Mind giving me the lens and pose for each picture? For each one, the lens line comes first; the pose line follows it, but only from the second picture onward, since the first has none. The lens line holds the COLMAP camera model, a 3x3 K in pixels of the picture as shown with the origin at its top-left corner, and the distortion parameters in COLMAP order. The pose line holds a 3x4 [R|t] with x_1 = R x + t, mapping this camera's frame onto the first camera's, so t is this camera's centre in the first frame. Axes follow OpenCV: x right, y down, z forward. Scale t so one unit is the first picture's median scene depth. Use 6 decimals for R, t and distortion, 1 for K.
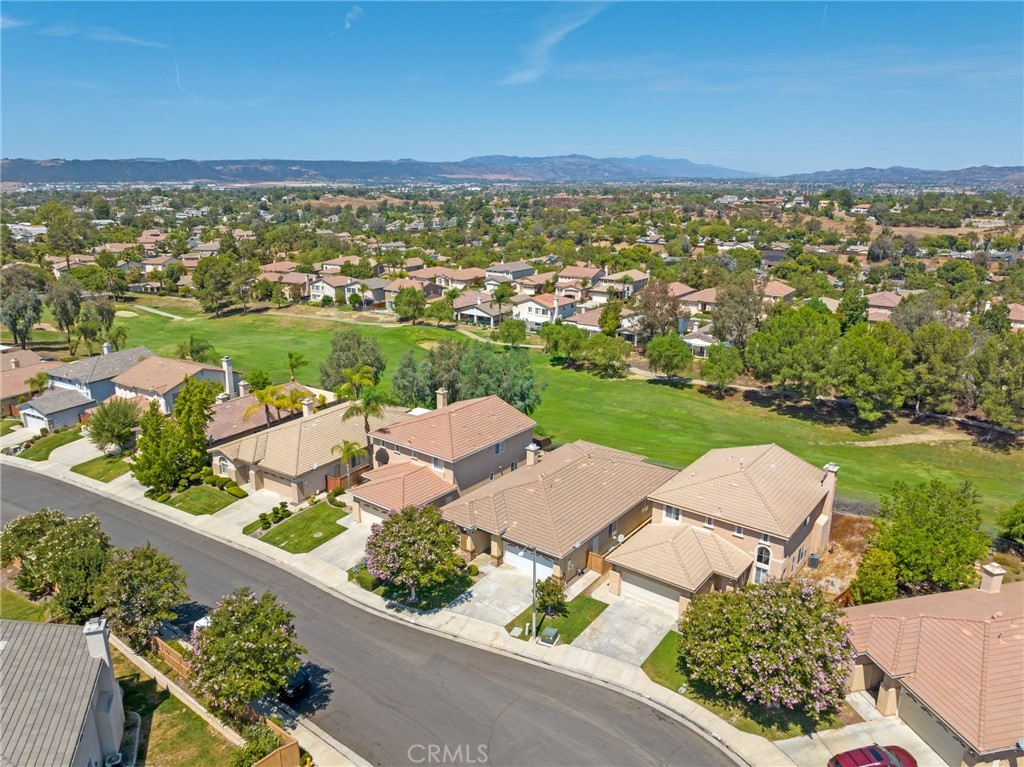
lens RADIAL K [[724.8, 0, 509.3], [0, 724.8, 379.9], [0, 0, 1]] dist [-0.035714, -0.002214]
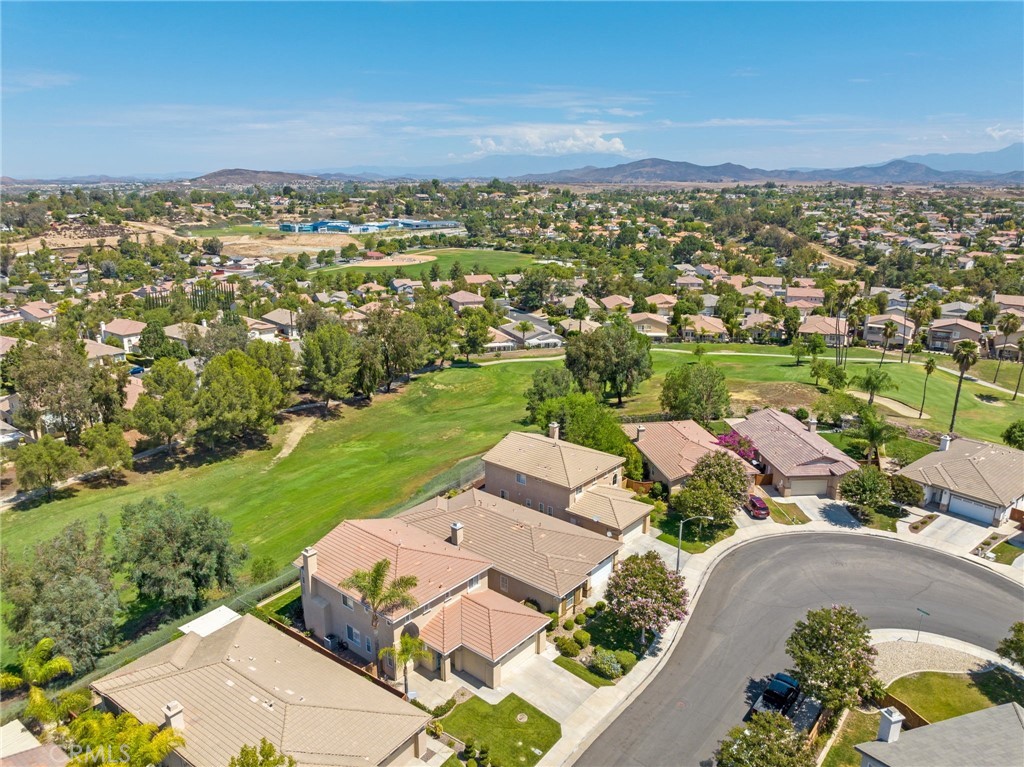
lens RADIAL K [[724.8, 0, 509.3], [0, 724.8, 379.9], [0, 0, 1]] dist [-0.035714, -0.002214]
pose [[0.038491, -0.270176, 0.962041, -0.546501], [0.267158, 0.930491, 0.250627, -0.204707], [-0.962884, 0.247370, 0.107995, 0.476963]]
